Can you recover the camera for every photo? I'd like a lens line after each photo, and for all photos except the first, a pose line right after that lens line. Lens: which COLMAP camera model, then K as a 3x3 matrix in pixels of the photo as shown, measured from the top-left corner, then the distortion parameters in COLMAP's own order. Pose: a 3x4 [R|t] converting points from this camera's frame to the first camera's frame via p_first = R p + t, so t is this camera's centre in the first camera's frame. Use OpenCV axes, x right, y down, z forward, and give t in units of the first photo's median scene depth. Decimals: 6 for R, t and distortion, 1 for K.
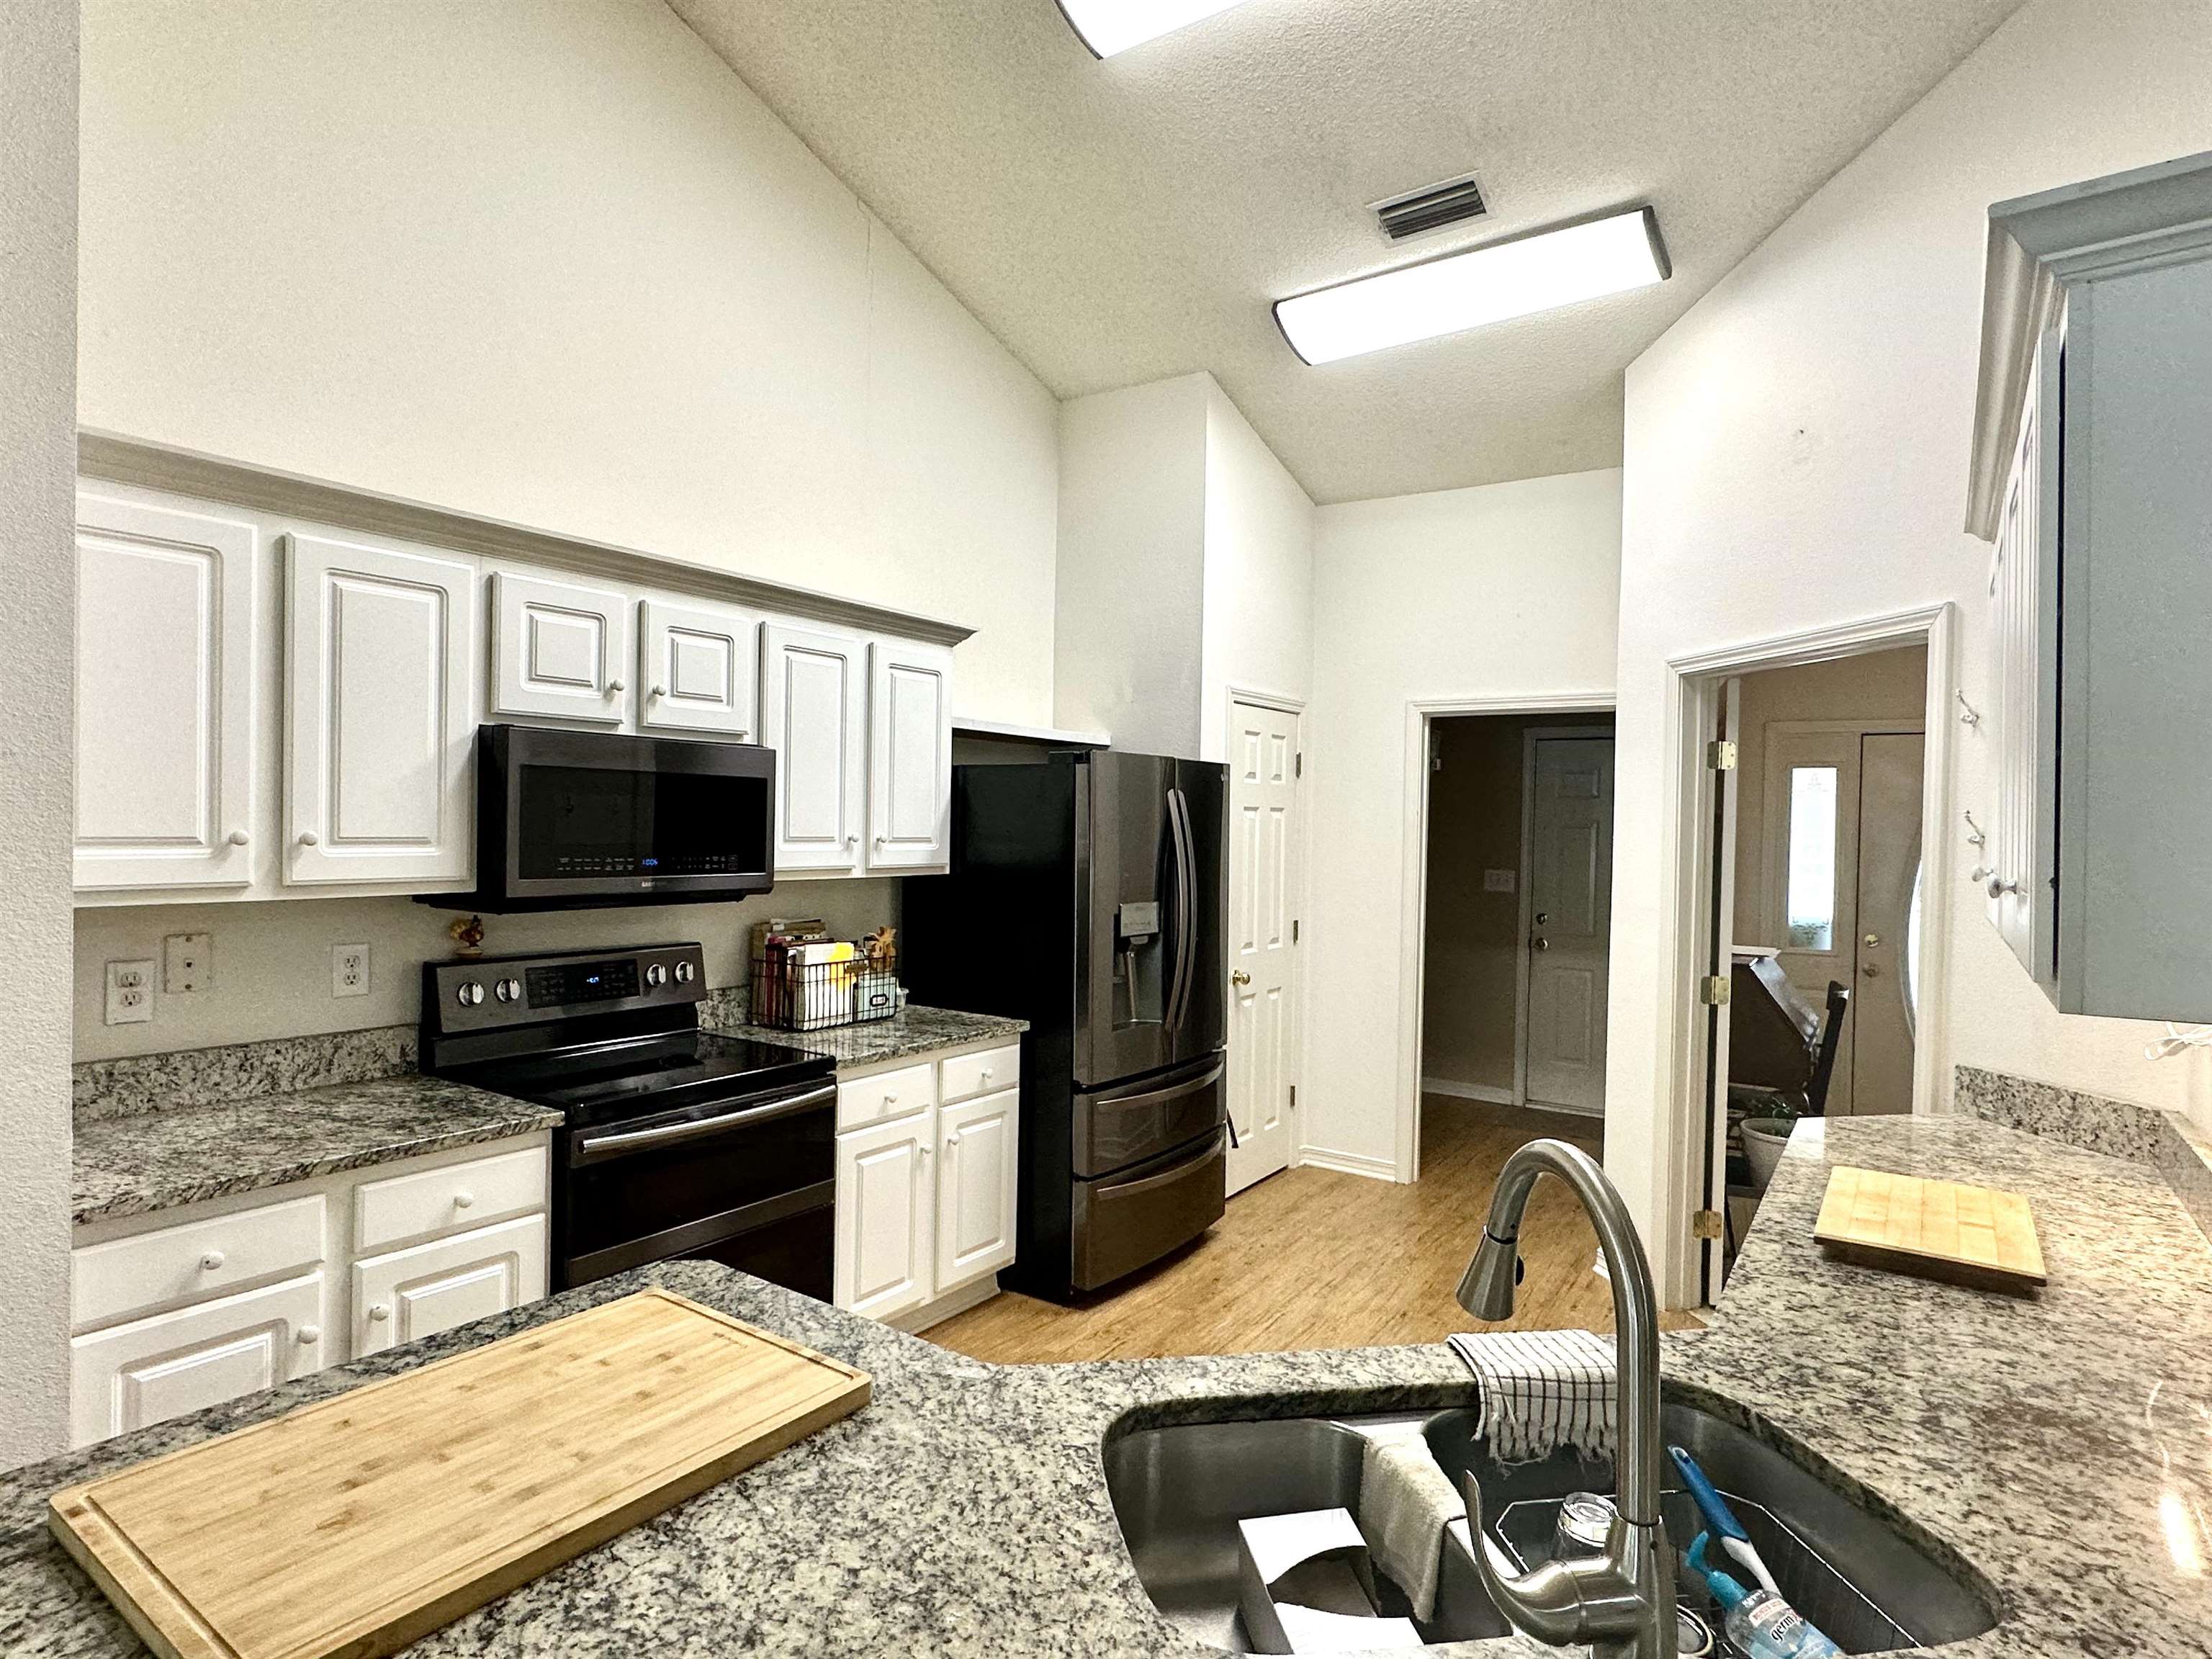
lens RADIAL K [[1183.3, 0, 1098.2], [0, 1183.3, 845.3], [0, 0, 1]] dist [-0.002242, -0.001056]
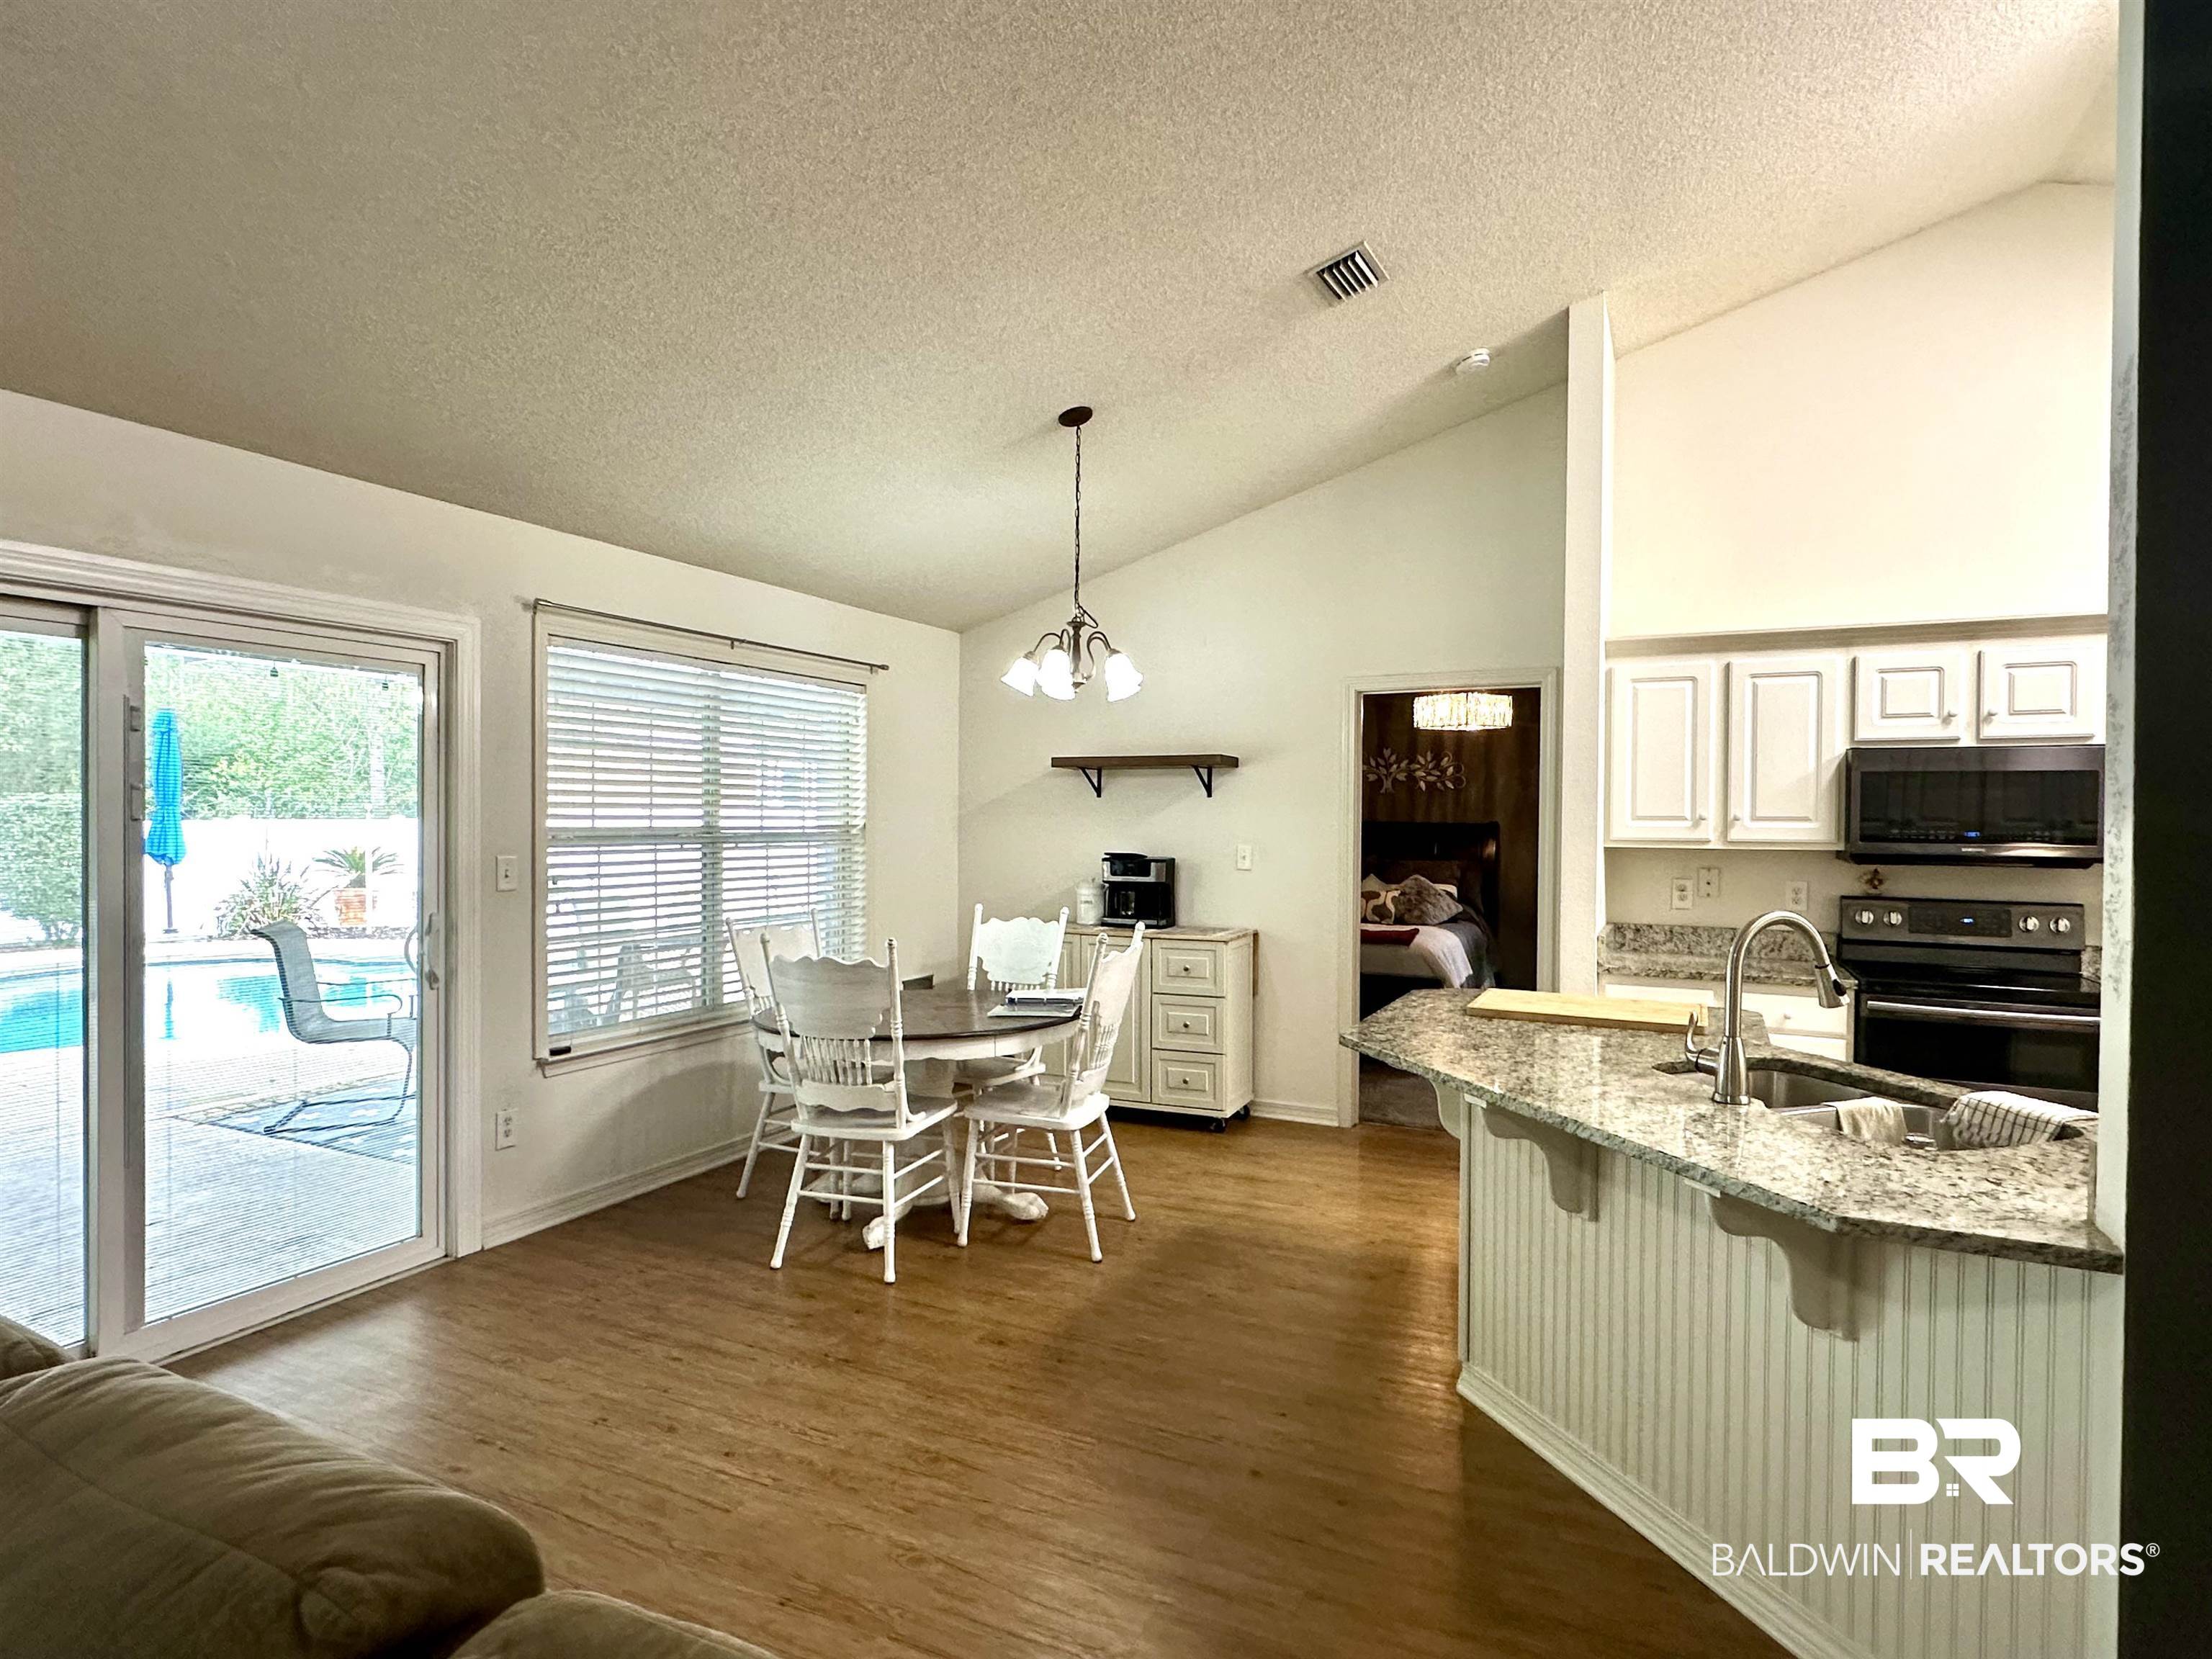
lens RADIAL K [[1183.3, 0, 1097.8], [0, 1183.3, 835.9], [0, 0, 1]] dist [-0.002242, -0.001056]
pose [[0.163780, 0.001091, -0.986496, 0.978031], [-0.020735, 0.999782, -0.002337, 0.046942], [0.986279, 0.020838, 0.163767, -0.316444]]
